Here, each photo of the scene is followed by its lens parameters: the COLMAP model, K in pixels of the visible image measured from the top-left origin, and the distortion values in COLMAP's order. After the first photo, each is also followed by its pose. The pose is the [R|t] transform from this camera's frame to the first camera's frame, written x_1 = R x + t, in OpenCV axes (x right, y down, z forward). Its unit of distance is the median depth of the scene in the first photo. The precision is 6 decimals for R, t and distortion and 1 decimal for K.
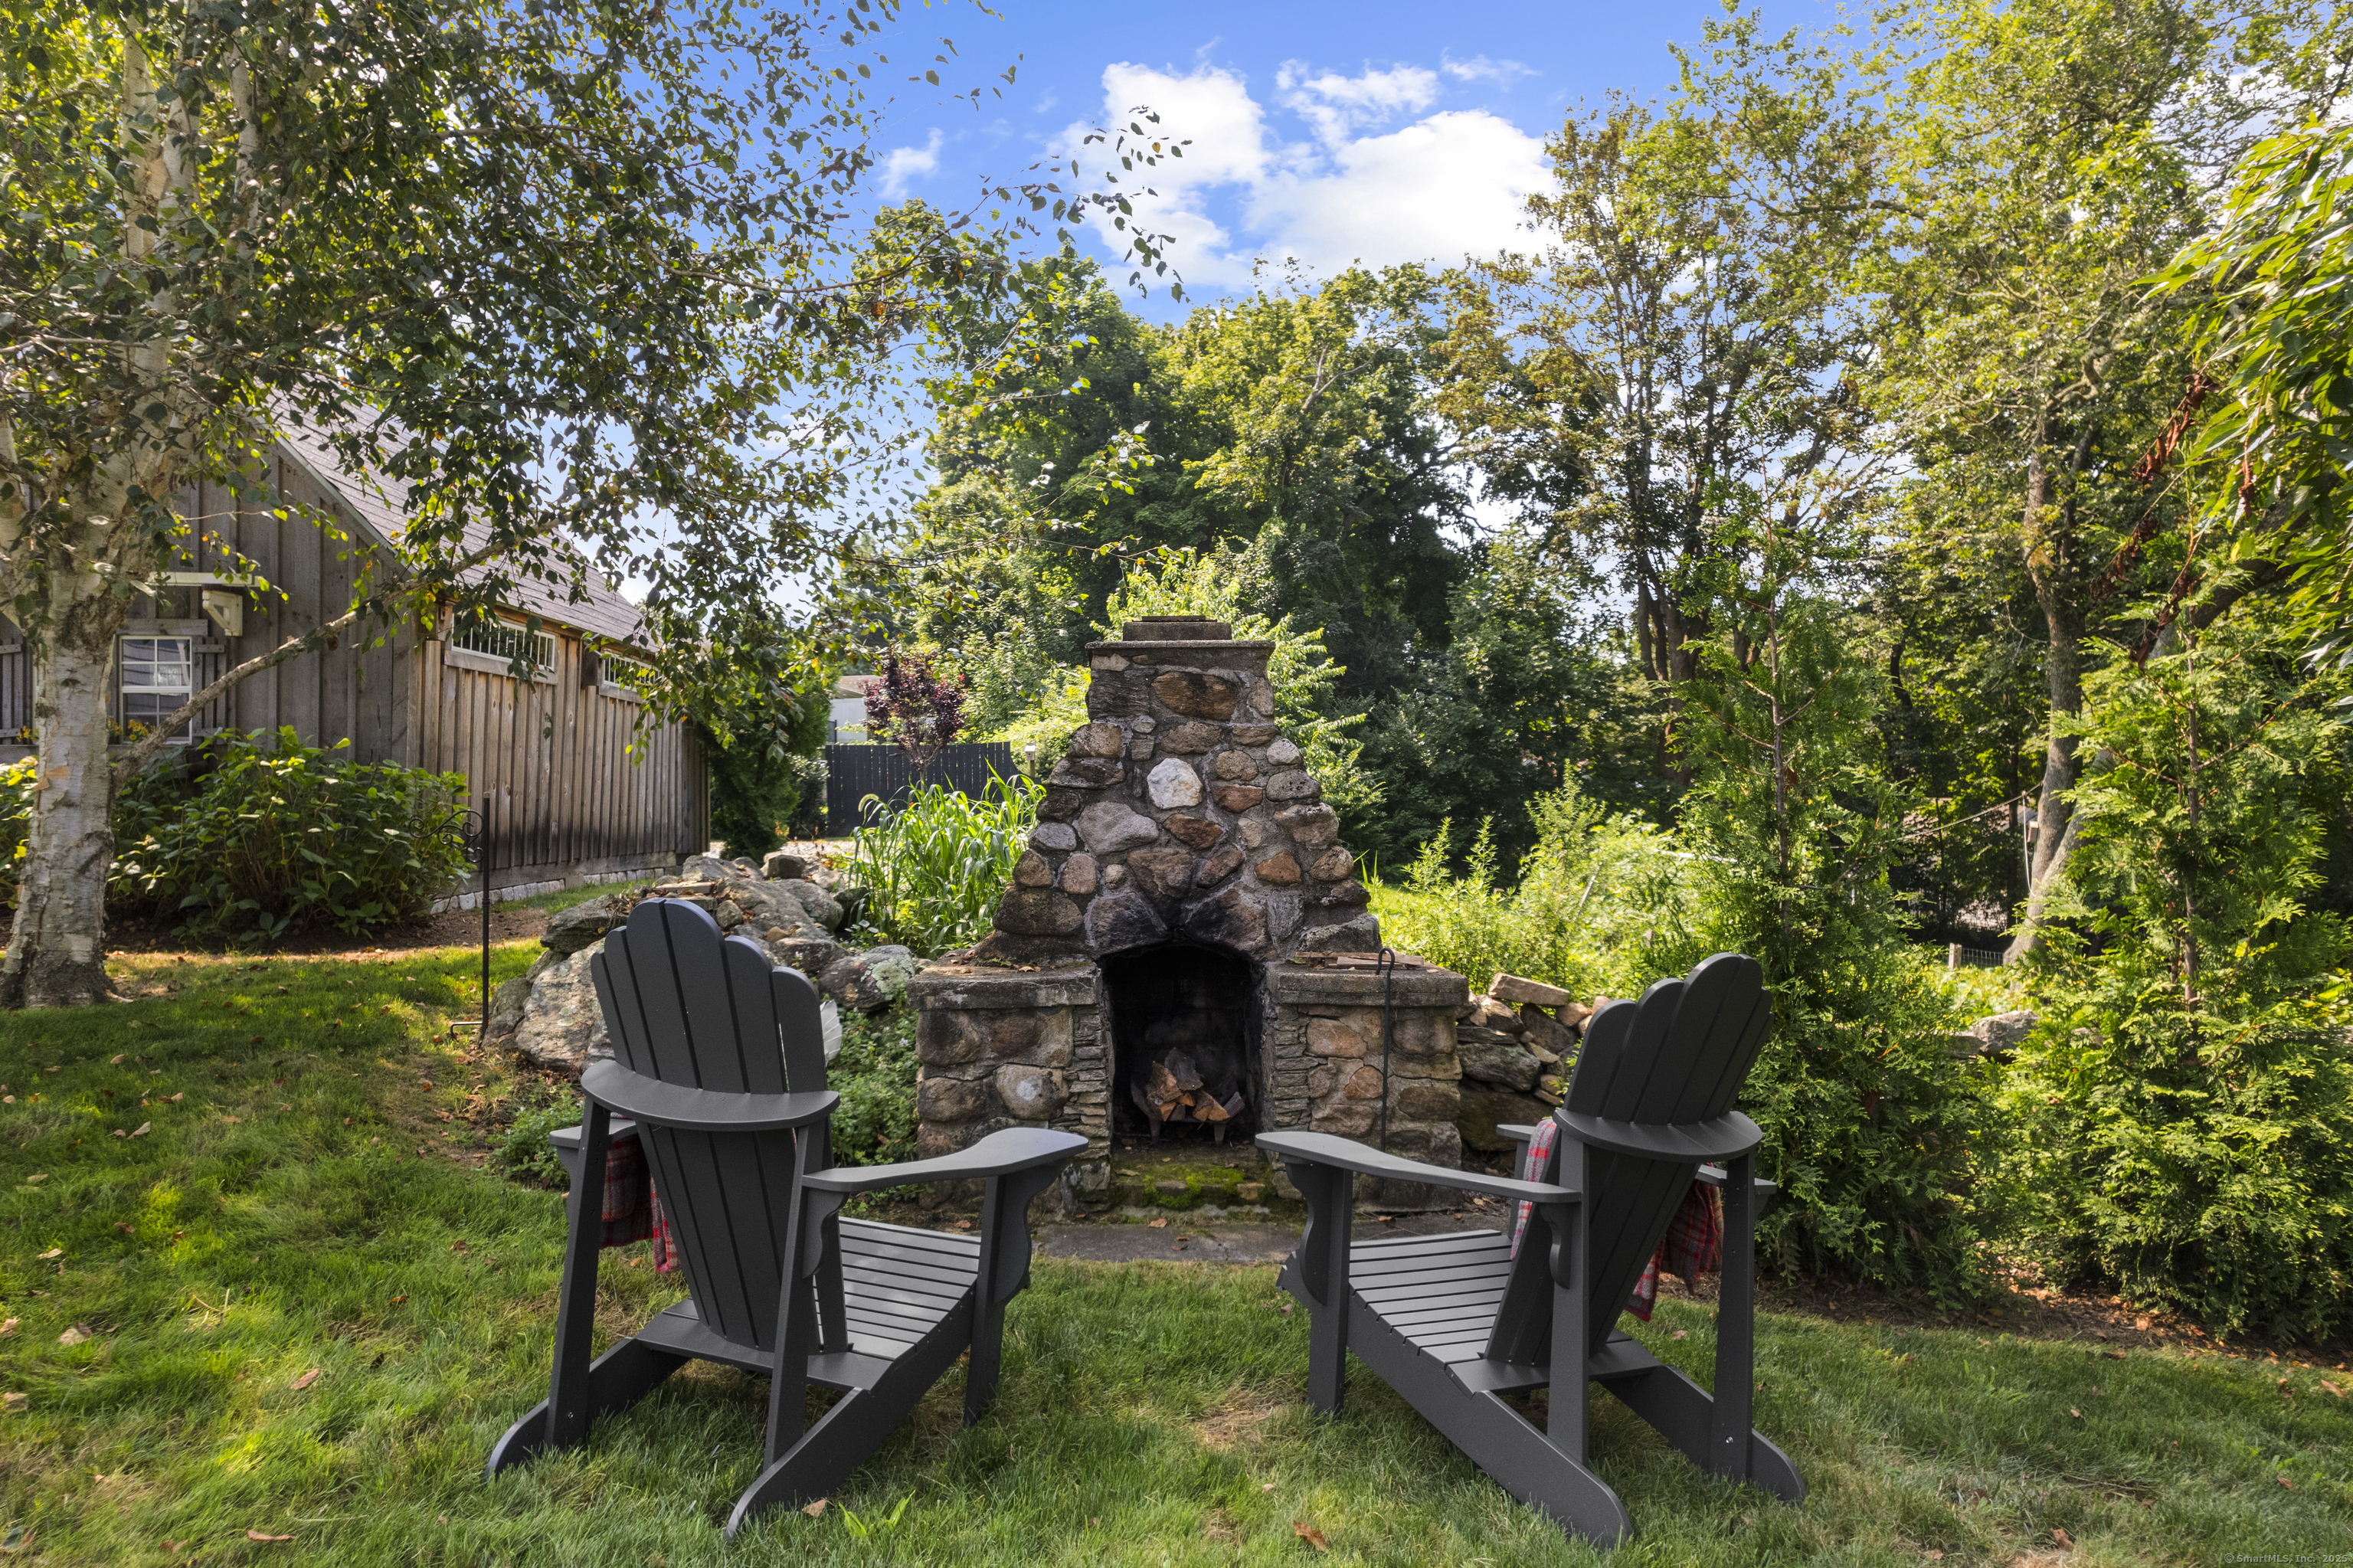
lens RADIAL K [[1489.7, 0, 1176.5], [0, 1489.7, 784.0], [0, 0, 1]] dist [-0.025219, 0.000236]
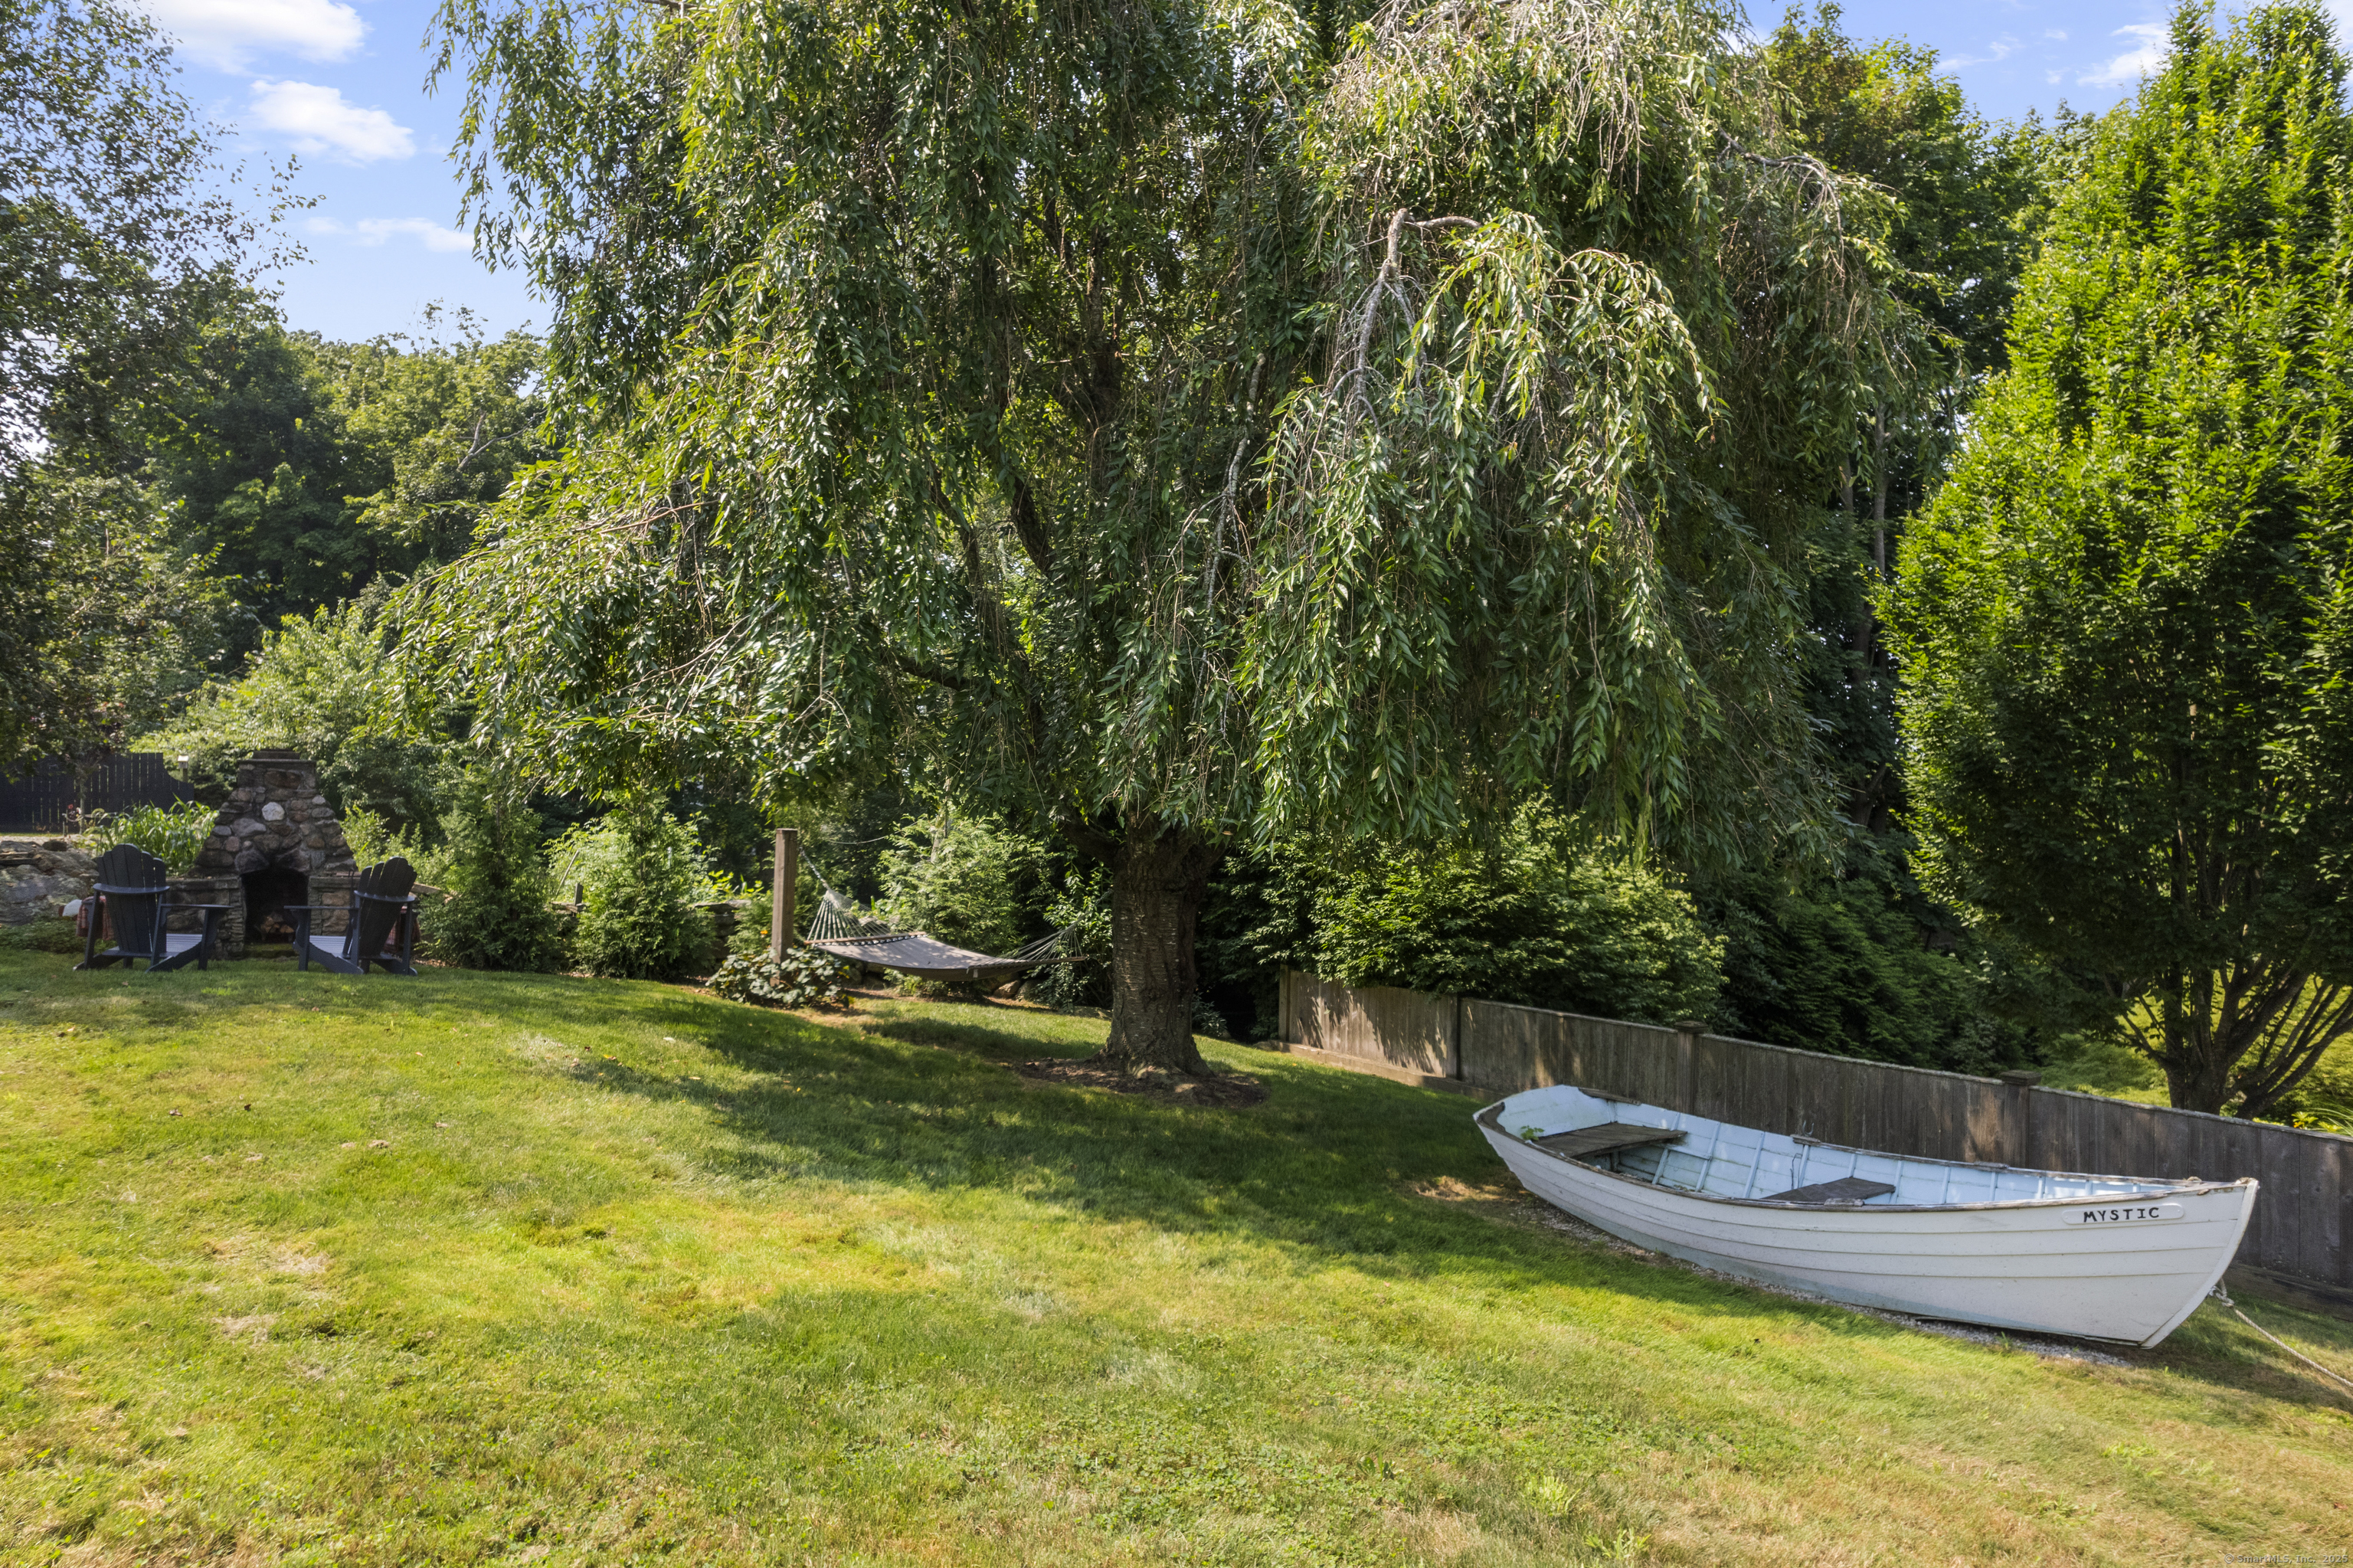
lens RADIAL K [[1489.7, 0, 1176.5], [0, 1489.7, 784.0], [0, 0, 1]] dist [-0.025219, 0.000236]
pose [[0.874913, 0.012879, 0.484108, 0.017322], [-0.013523, 0.999906, -0.002161, -0.008485], [-0.484091, -0.004656, 0.875005, -0.274141]]
